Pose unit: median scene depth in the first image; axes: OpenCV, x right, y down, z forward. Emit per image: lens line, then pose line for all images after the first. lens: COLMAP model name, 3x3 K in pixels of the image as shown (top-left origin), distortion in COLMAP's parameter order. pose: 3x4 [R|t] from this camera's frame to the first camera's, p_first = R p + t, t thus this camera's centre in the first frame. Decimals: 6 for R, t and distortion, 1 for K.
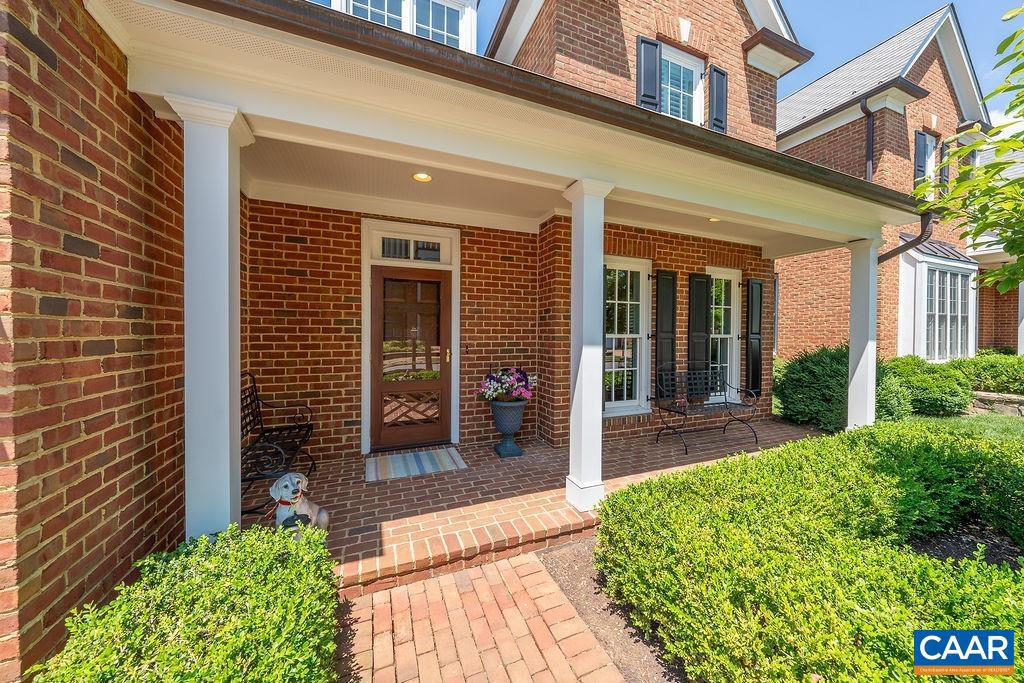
lens RADIAL K [[348.4, 0, 514.3], [0, 348.4, 337.6], [0, 0, 1]] dist [-0.003005, -0.000189]
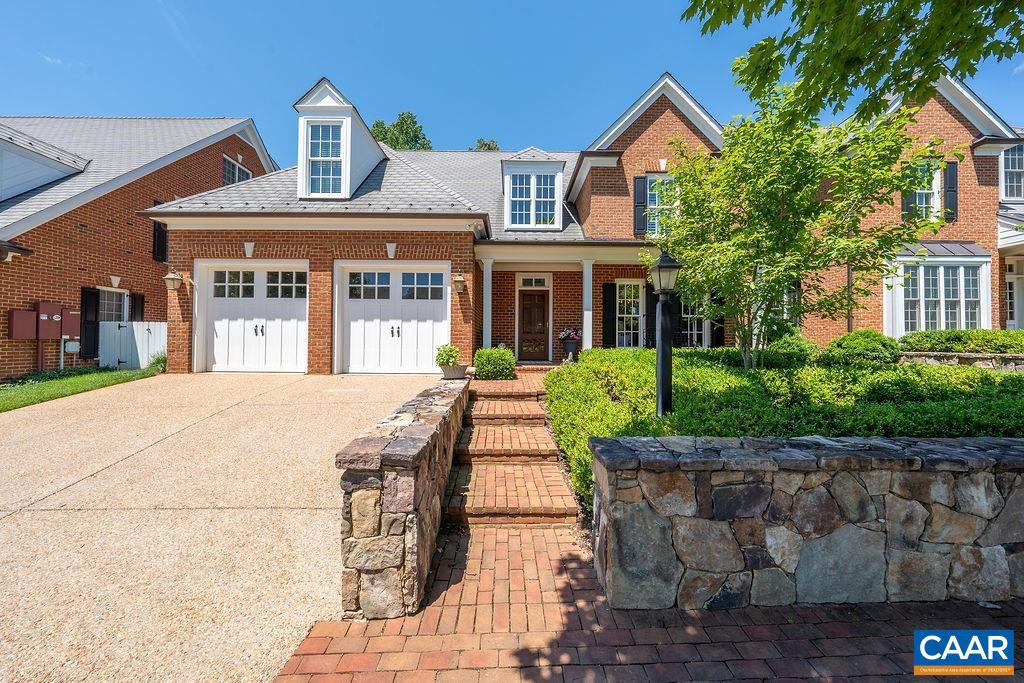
lens RADIAL K [[348.4, 0, 511.9], [0, 348.4, 343.7], [0, 0, 1]] dist [-0.003005, -0.000189]
pose [[0.931577, -0.000321, -0.363544, 0.545642], [-0.007258, 0.999784, -0.019481, 0.275820], [0.363471, 0.020787, 0.931373, -1.601122]]
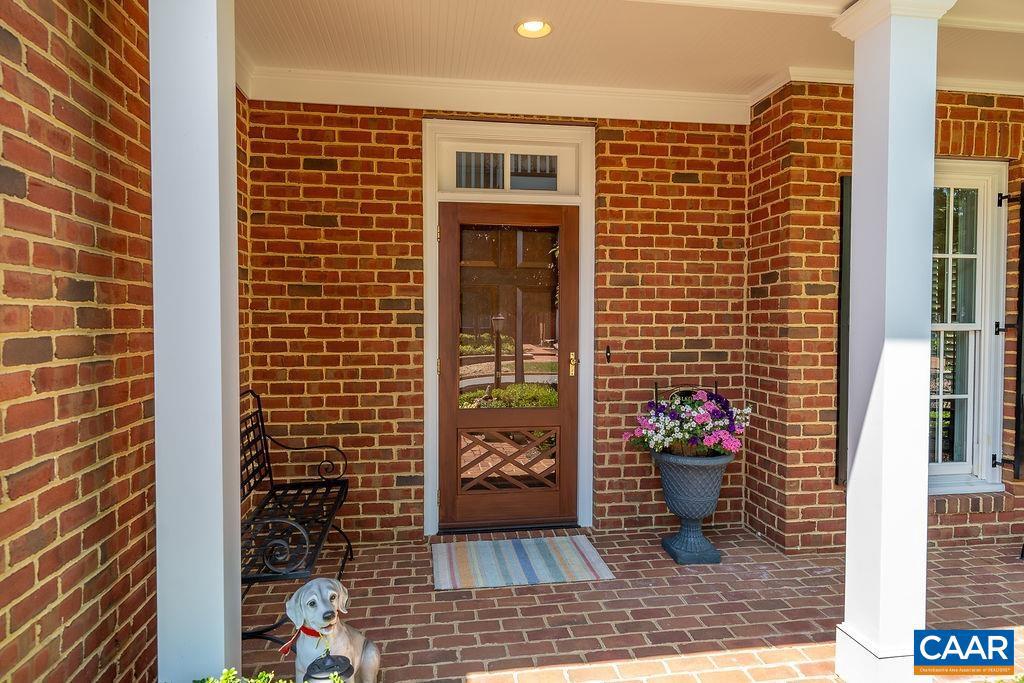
lens RADIAL K [[600.5, 0, 515.7], [0, 600.5, 338.9], [0, 0, 1]] dist [0.007626, -0.003015]
pose [[0.972263, 0.002412, -0.233879, -0.069020], [0.001226, 0.999881, 0.015409, -0.002583], [0.233888, -0.015269, 0.972144, 0.087916]]
